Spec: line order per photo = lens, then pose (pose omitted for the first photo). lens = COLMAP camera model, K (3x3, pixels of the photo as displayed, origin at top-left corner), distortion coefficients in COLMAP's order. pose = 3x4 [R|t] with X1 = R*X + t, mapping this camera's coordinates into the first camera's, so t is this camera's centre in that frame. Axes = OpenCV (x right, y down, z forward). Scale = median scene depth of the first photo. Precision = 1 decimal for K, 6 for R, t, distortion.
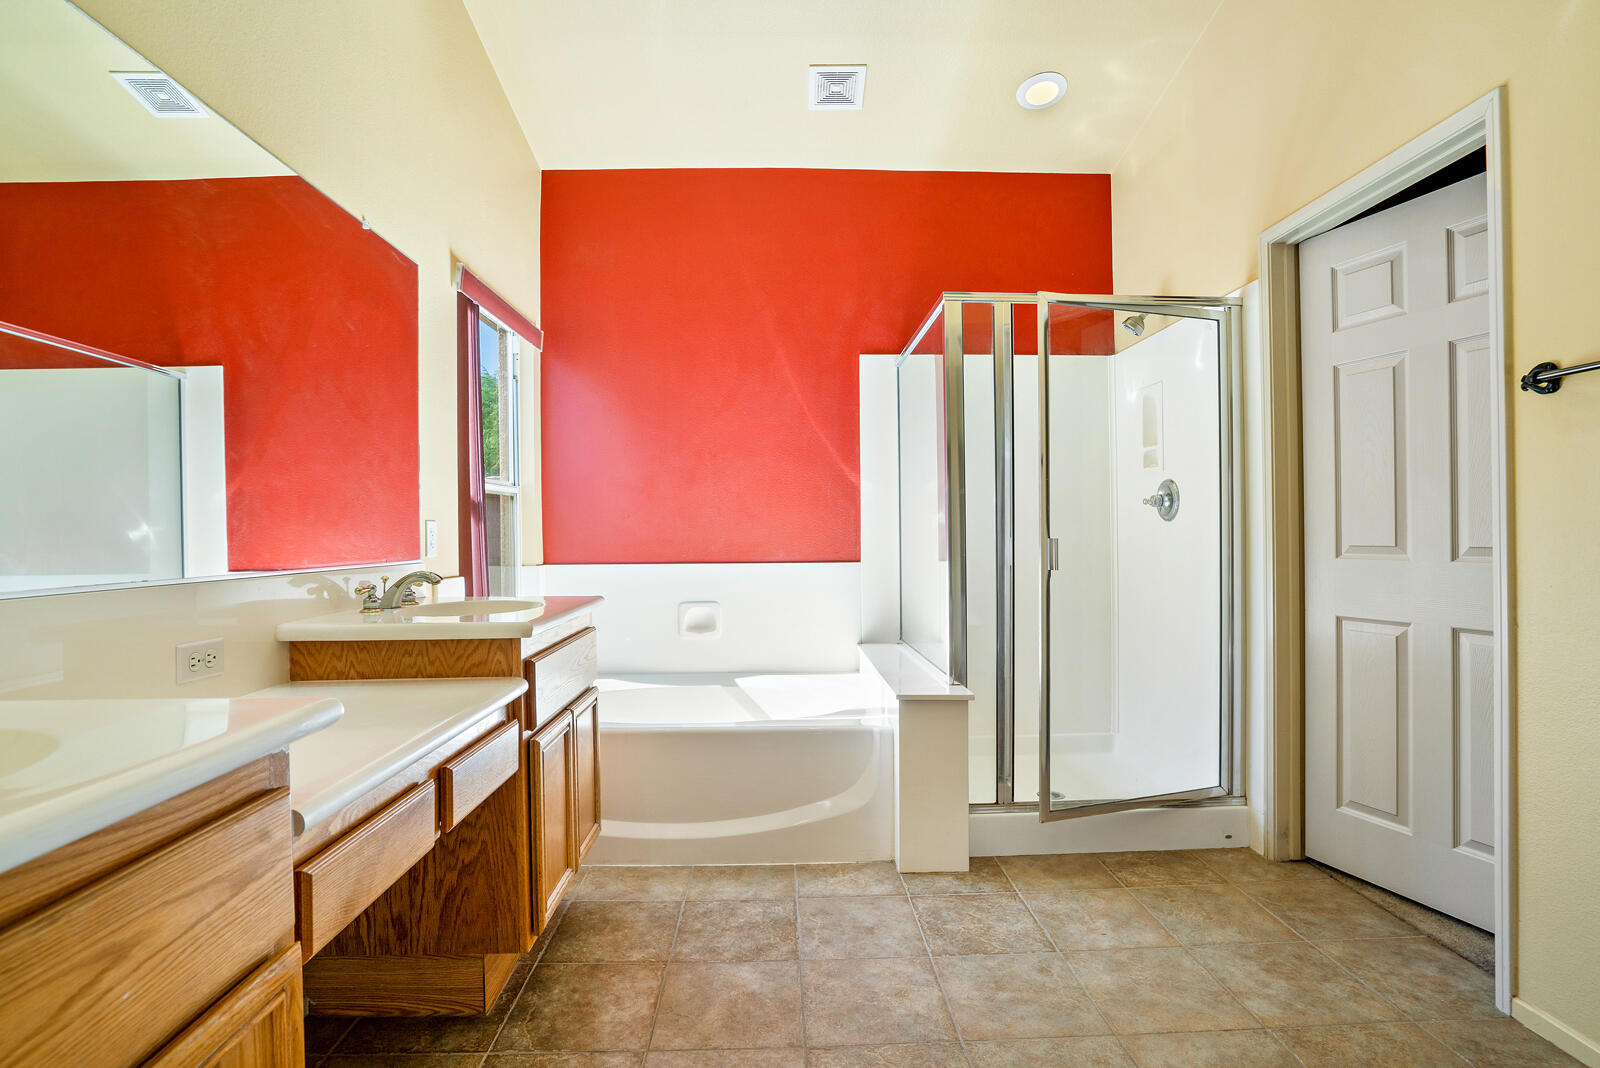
lens RADIAL K [[758.1, 0, 800.0], [0, 758.1, 534.0], [0, 0, 1]] dist [-0.052410, 0.023354]
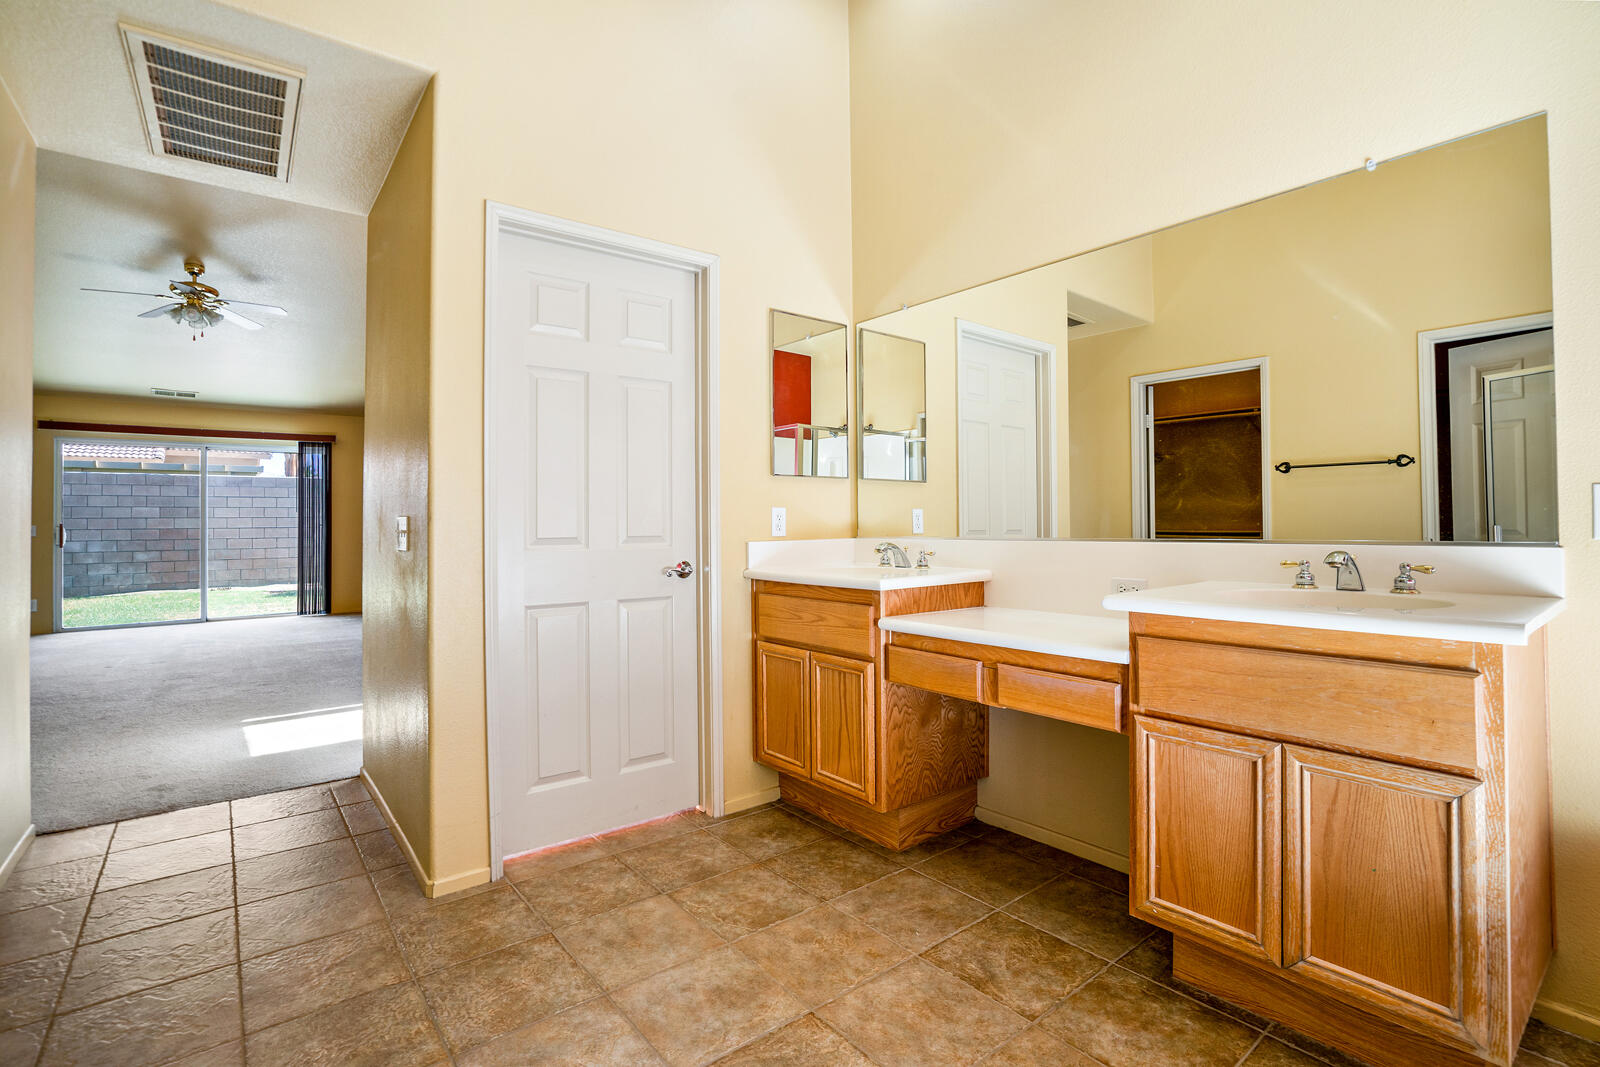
lens RADIAL K [[758.1, 0, 800.0], [0, 758.1, 533.5], [0, 0, 1]] dist [-0.052410, 0.023354]
pose [[-0.798736, 0.024896, -0.601167, 0.434951], [0.016058, 0.999670, 0.020064, 0.002290], [0.601468, 0.006373, -0.798872, 1.099576]]
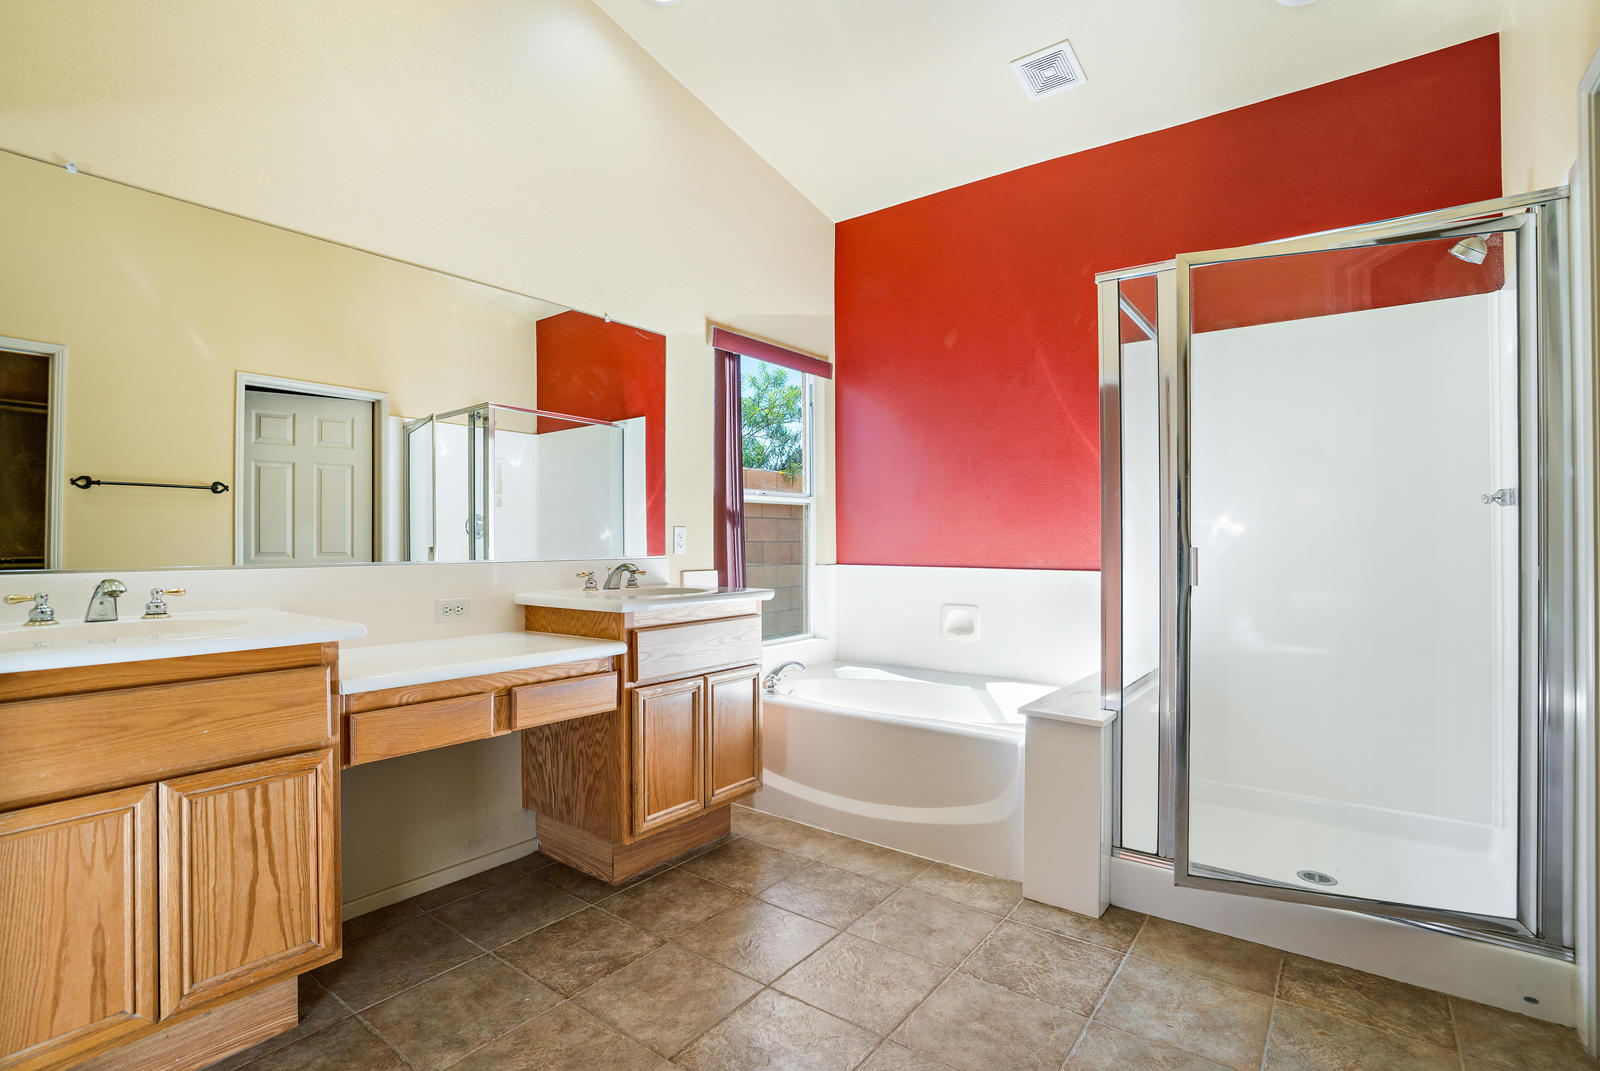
lens RADIAL K [[756.1, 0, 800.0], [0, 756.1, 535.5], [0, 0, 1]] dist [-0.058407, 0.023825]
pose [[0.783897, 0.005391, -0.620867, 0.516383], [-0.008595, 0.999961, -0.002169, -0.001393], [0.620831, 0.007036, 0.783913, 0.088769]]
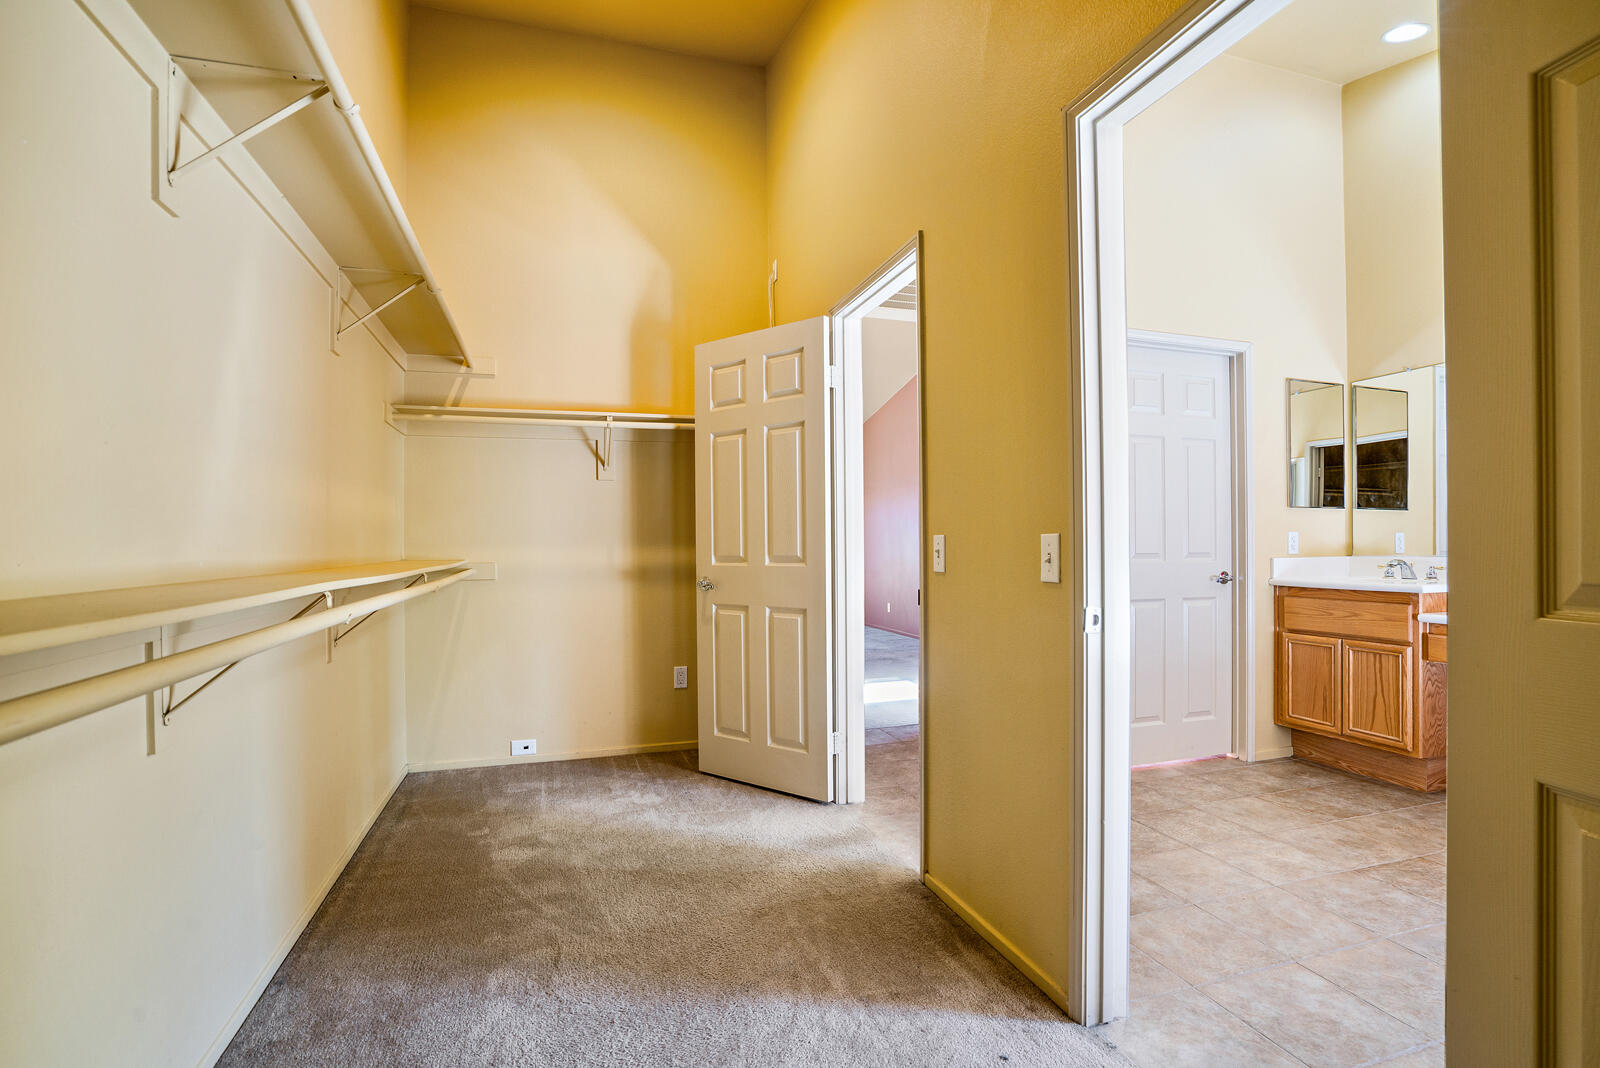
lens RADIAL K [[777.4, 0, 801.1], [0, 777.4, 556.4], [0, 0, 1]] dist [-0.057861, 0.028884]
pose [[-0.957107, 0.017683, -0.289196, 1.203934], [0.013666, 0.999780, 0.015904, -0.003494], [0.289414, 0.011270, -0.957138, 1.342738]]
